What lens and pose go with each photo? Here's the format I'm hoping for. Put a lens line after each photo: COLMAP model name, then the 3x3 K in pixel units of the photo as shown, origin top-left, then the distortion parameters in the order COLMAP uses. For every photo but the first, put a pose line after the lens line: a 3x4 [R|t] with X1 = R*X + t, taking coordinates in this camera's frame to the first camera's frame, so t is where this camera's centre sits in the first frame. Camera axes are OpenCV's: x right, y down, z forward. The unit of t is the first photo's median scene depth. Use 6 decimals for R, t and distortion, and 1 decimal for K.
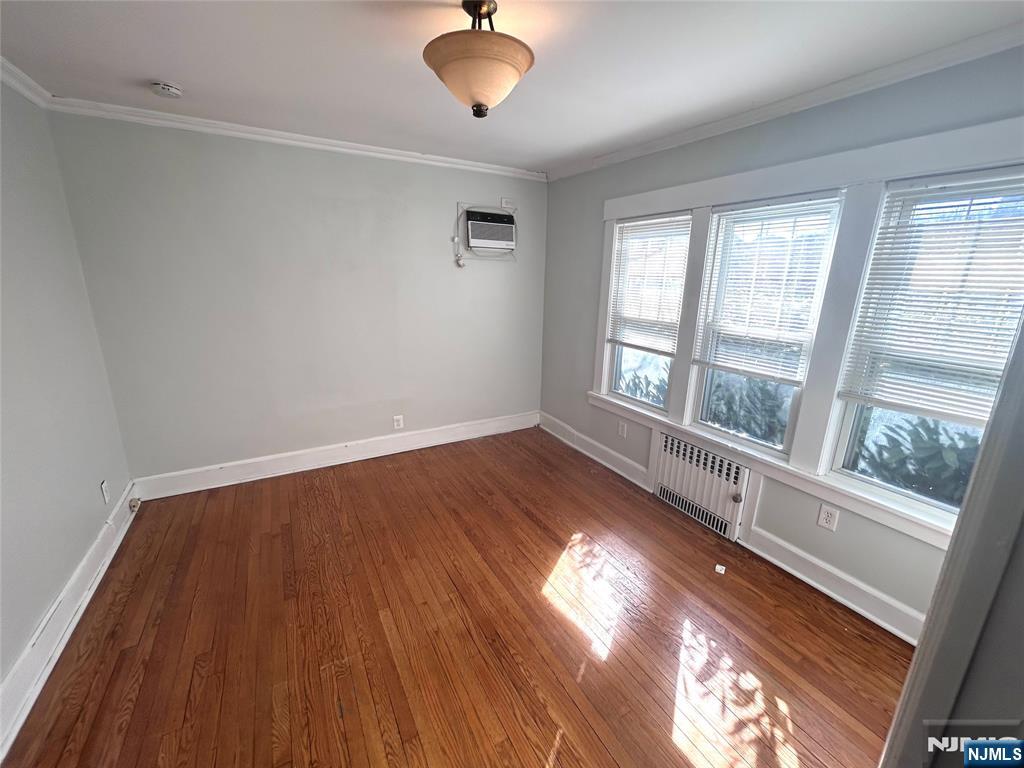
lens RADIAL K [[413.0, 0, 513.4], [0, 413.0, 383.4], [0, 0, 1]] dist [-0.008851, 0.006195]
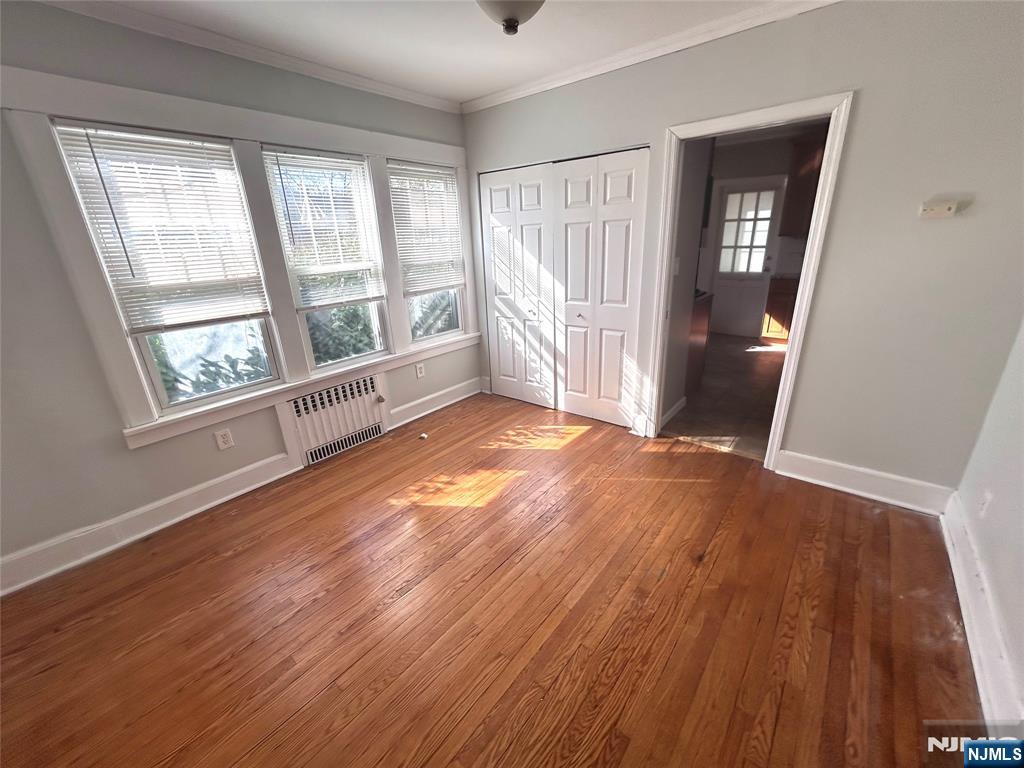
lens RADIAL K [[413.0, 0, 513.4], [0, 413.0, 383.4], [0, 0, 1]] dist [-0.008851, 0.006195]
pose [[-0.357042, -0.321149, 0.877146, -0.594649], [0.266622, 0.864935, 0.425207, -0.166330], [-0.895228, 0.385683, -0.223193, 0.751066]]
